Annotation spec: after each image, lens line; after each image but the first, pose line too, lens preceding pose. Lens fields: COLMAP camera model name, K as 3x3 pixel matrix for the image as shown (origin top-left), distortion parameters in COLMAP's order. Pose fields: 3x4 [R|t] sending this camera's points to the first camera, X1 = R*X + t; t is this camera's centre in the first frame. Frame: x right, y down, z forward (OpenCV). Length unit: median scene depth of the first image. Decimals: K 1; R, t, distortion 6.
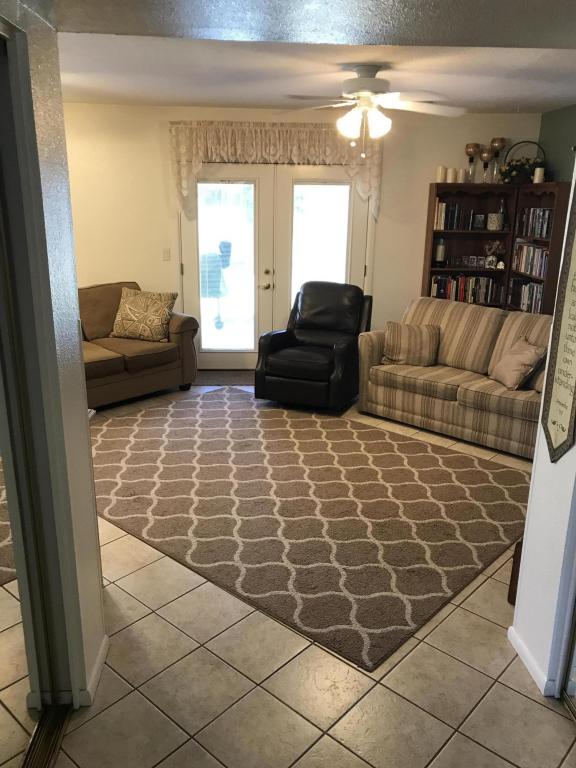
lens RADIAL K [[629.1, 0, 288.0], [0, 629.1, 384.0], [0, 0, 1]] dist [0.053492, -0.057205]
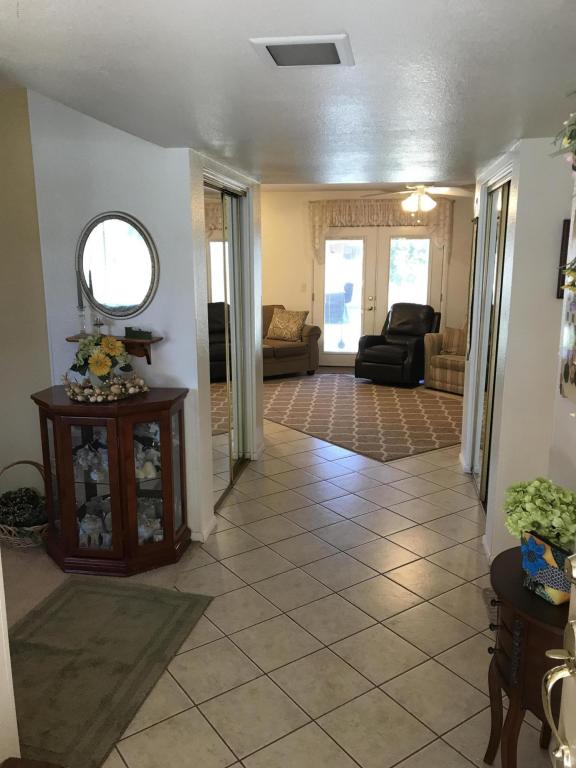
lens RADIAL K [[629.1, 0, 288.0], [0, 629.1, 384.0], [0, 0, 1]] dist [0.053492, -0.057205]
pose [[0.975719, 0.026974, -0.217358, 0.110202], [-0.045178, 0.995833, -0.079217, 0.153526], [0.214315, 0.087114, 0.972872, -0.471443]]
